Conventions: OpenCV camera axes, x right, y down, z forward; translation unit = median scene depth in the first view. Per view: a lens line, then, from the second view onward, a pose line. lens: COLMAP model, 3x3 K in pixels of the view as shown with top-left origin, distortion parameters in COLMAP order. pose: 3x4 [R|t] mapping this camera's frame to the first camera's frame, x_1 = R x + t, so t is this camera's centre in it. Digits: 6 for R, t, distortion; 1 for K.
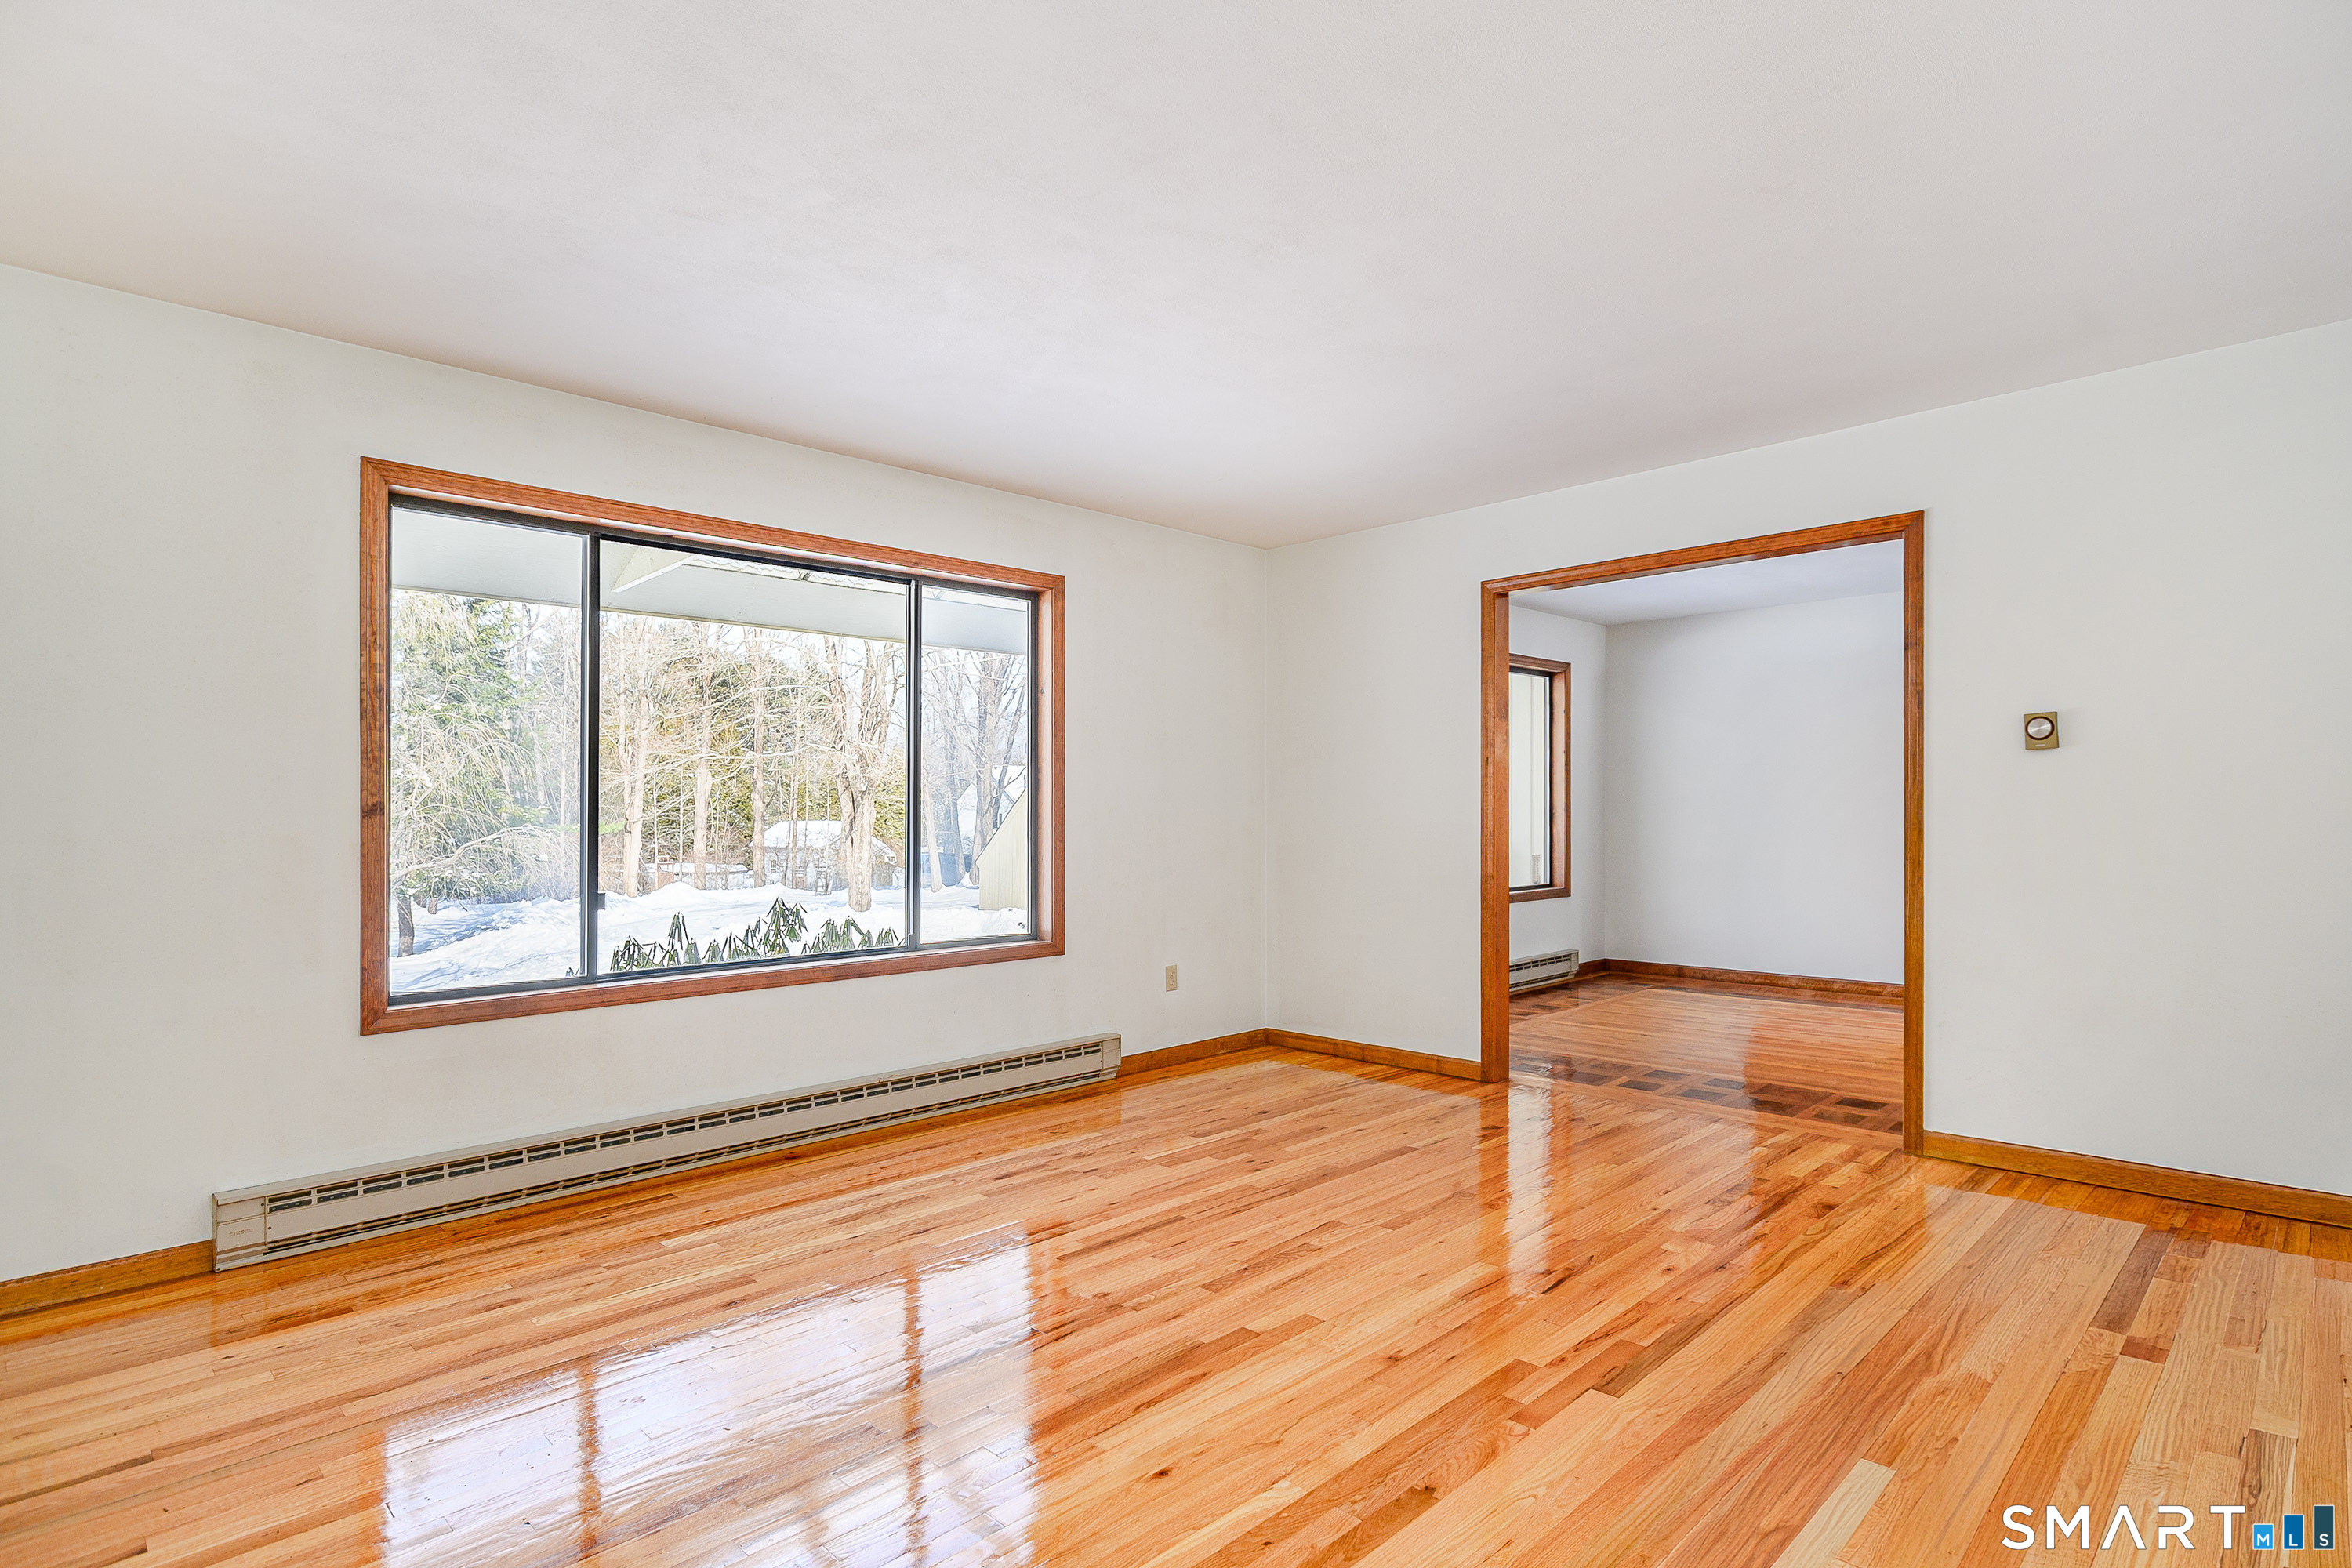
lens RADIAL K [[1196.0, 0, 1181.8], [0, 1196.0, 806.6], [0, 0, 1]] dist [-0.002874, 0.003545]
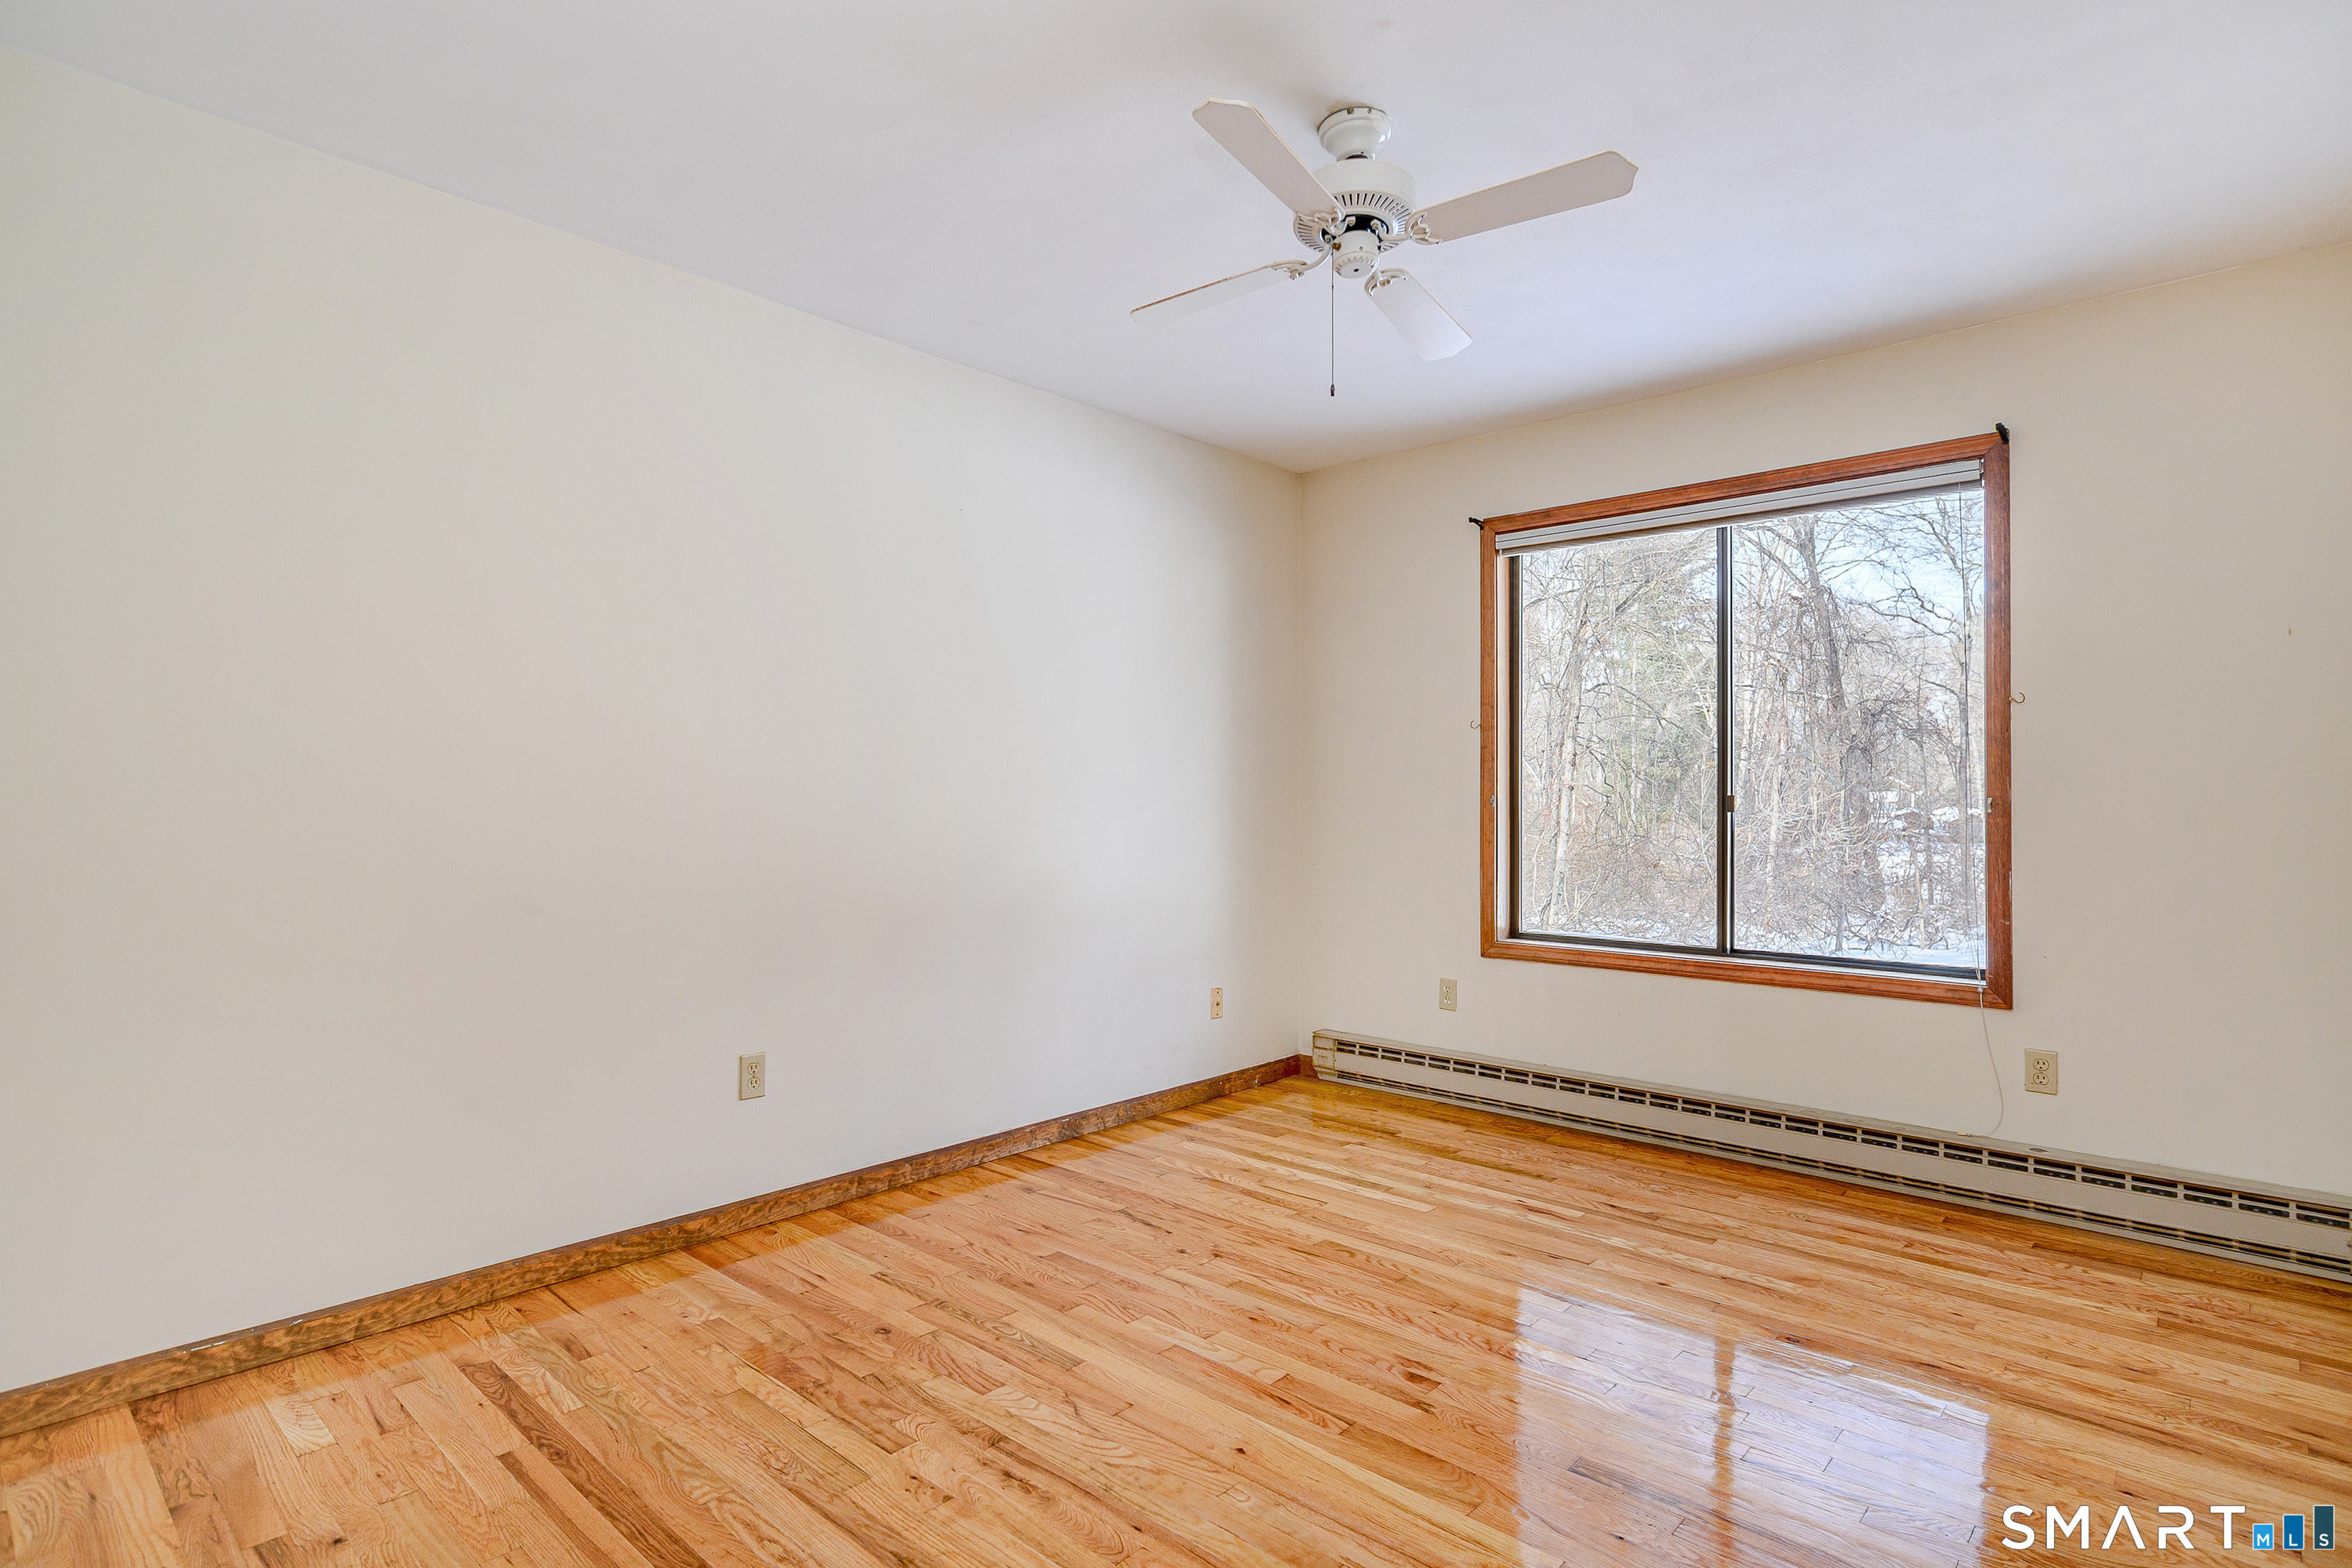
lens RADIAL K [[1196.0, 0, 1197.4], [0, 1196.0, 776.8], [0, 0, 1]] dist [-0.002874, 0.003545]
pose [[0.059928, -0.004186, -0.998194, 0.608305], [0.004021, 0.999984, -0.003953, -0.002915], [0.998195, -0.003777, 0.059944, 0.597368]]
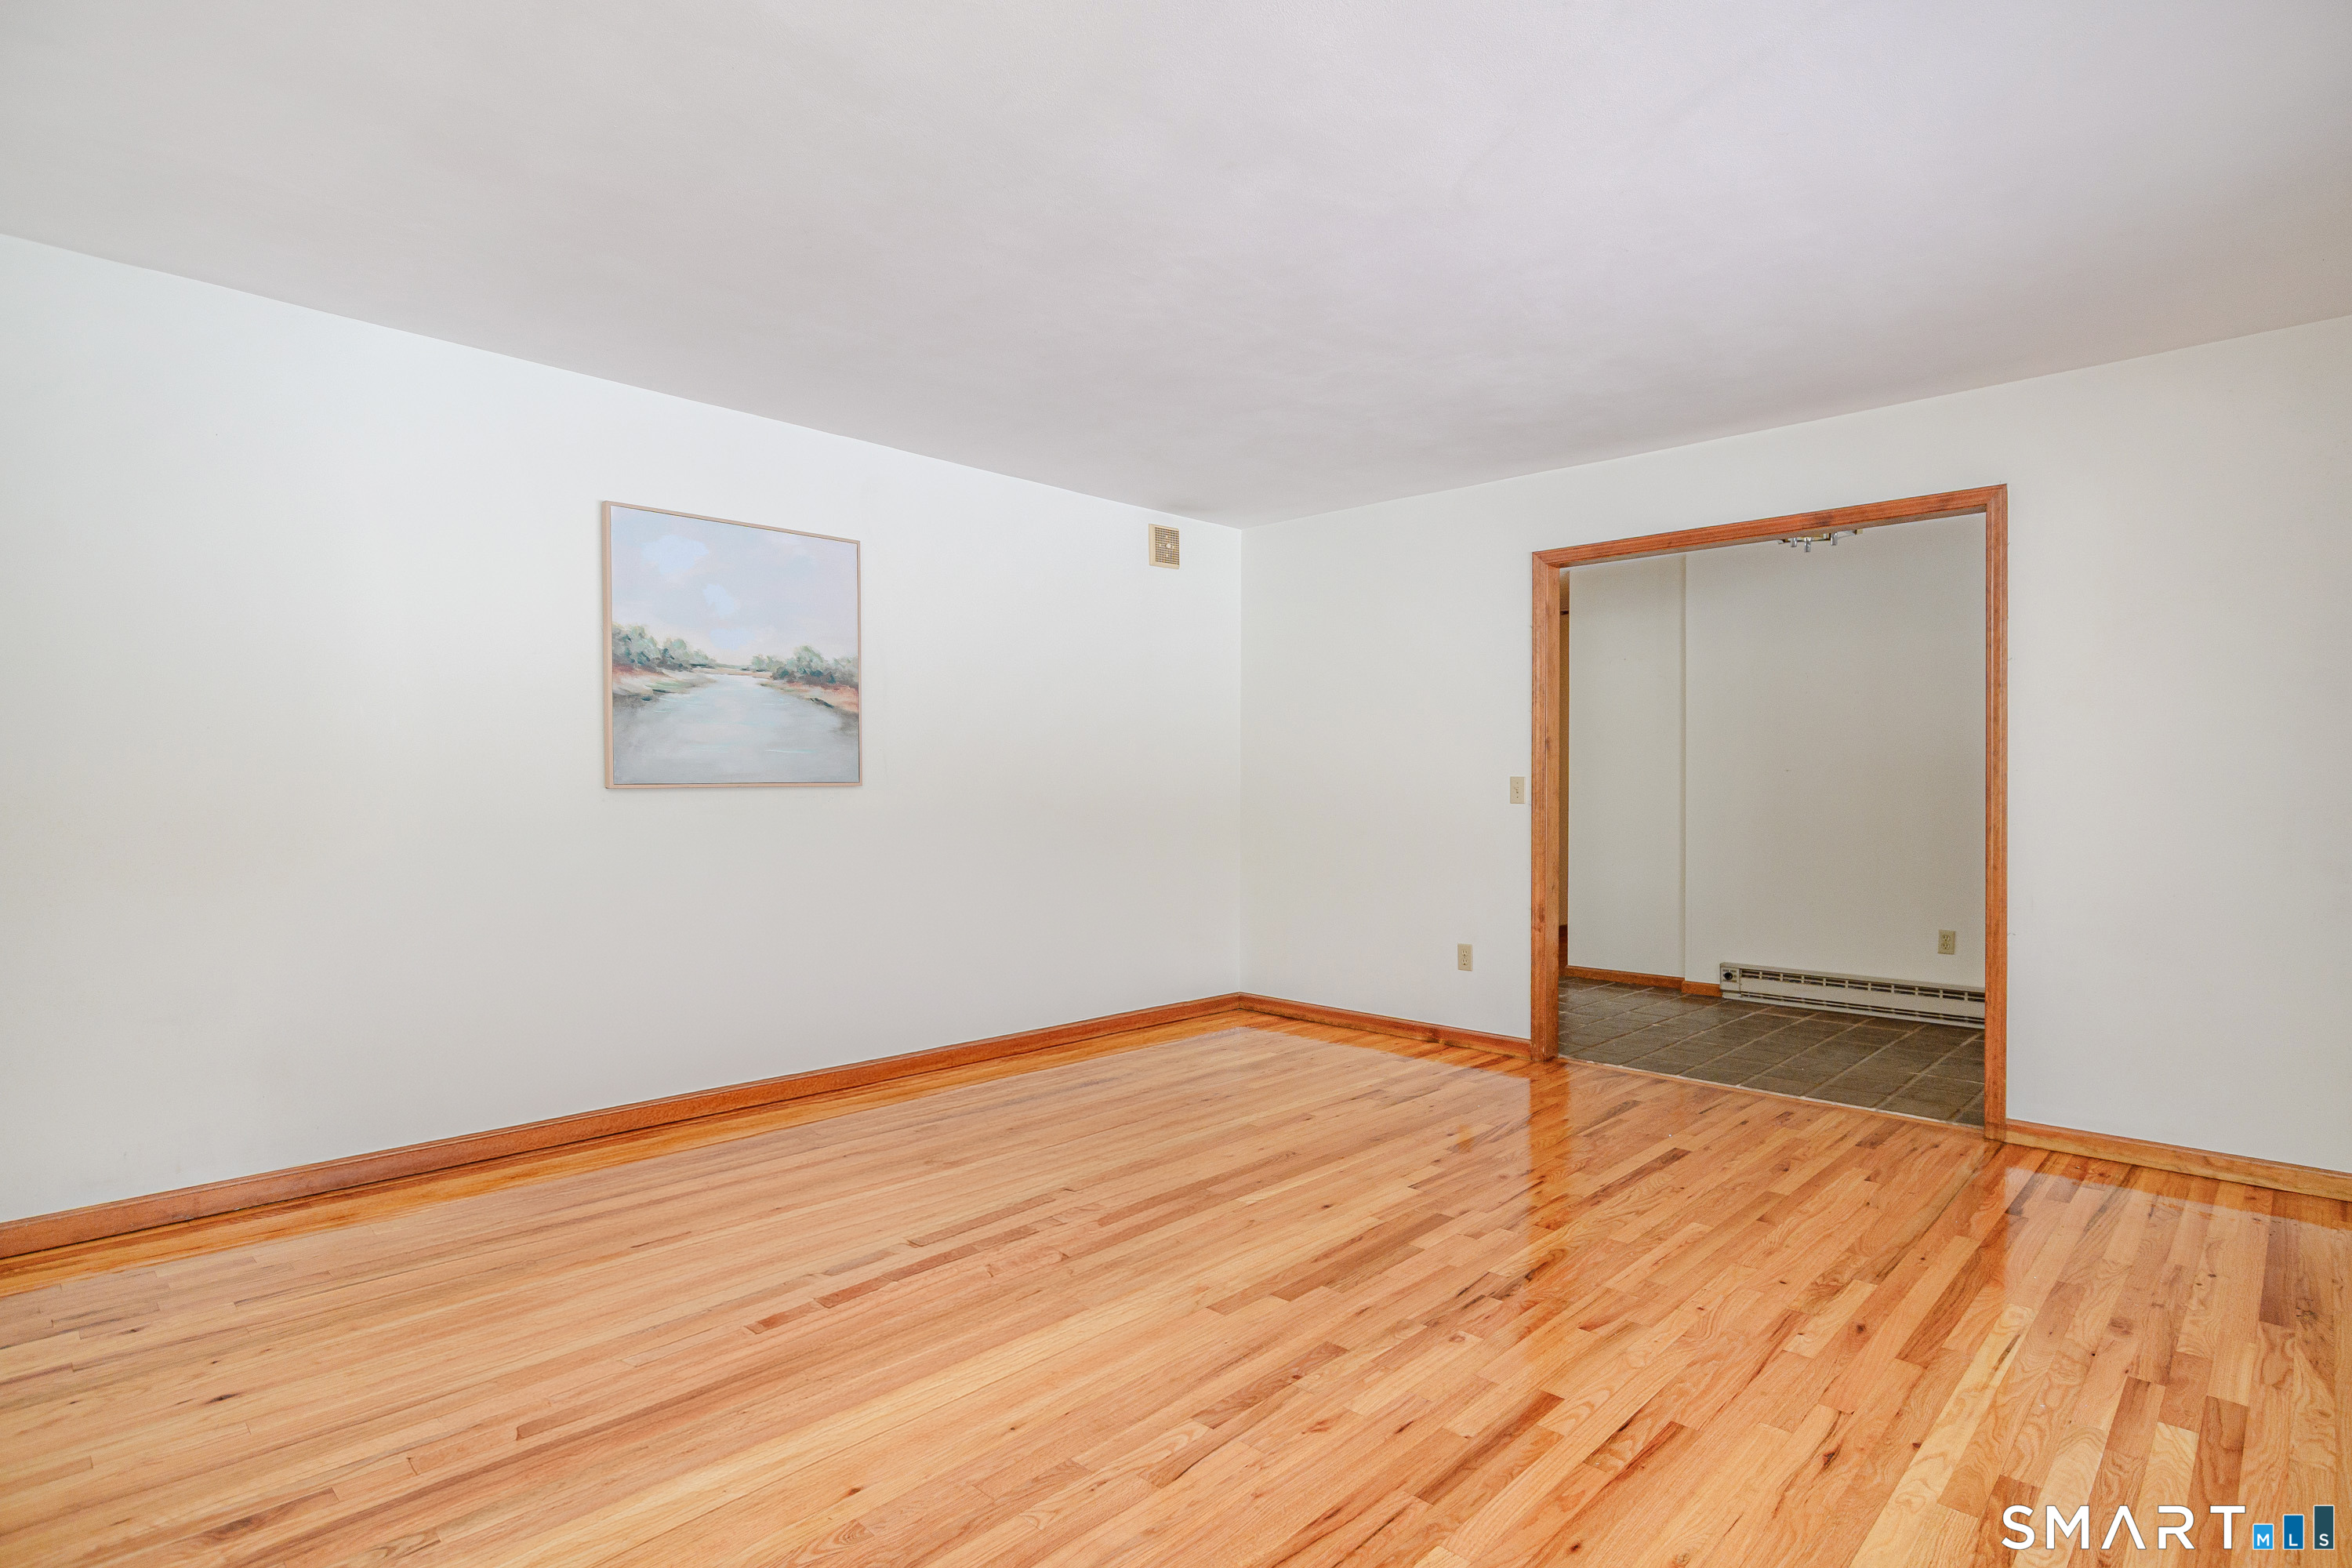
lens RADIAL K [[1196.0, 0, 1188.2], [0, 1196.0, 778.3], [0, 0, 1]] dist [-0.002874, 0.003545]
pose [[-0.999597, 0.005166, -0.027900, 0.112737], [0.005420, 0.999944, -0.009044, 0.006833], [0.027851, -0.009192, -0.999570, 1.398939]]
